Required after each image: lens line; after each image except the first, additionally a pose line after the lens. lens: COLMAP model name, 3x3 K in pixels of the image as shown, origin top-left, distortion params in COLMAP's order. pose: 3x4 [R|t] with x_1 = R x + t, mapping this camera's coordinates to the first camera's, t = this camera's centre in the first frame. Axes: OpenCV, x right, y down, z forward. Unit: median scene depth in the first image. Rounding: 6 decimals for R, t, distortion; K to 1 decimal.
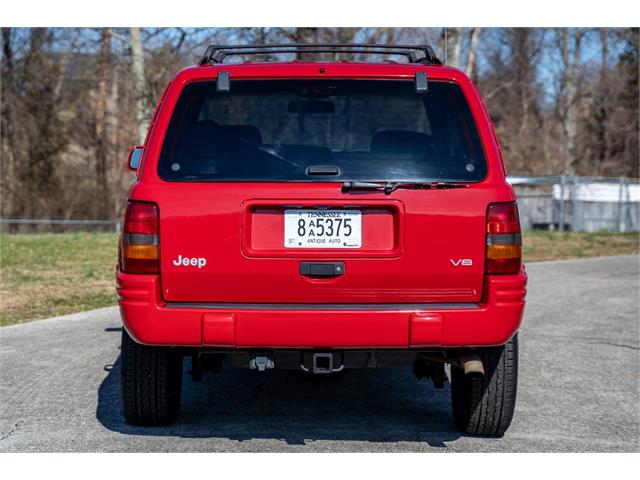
lens RADIAL K [[1782.6, 0, 320.0], [0, 1782.6, 240.0], [0, 0, 1]] dist [0.380141, 0.127219]
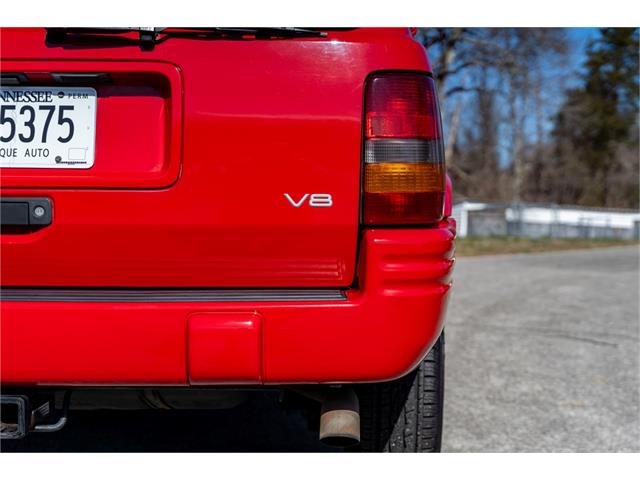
lens RADIAL K [[1179.0, 0, 320.0], [0, 1179.0, 240.0], [0, 0, 1]] dist [-0.021617, 0.079235]
pose [[0.999604, 0.006600, -0.027356, 0.081928], [-0.006804, 0.999950, -0.007377, 0.022645], [0.027305, 0.007560, 0.999599, 0.633074]]
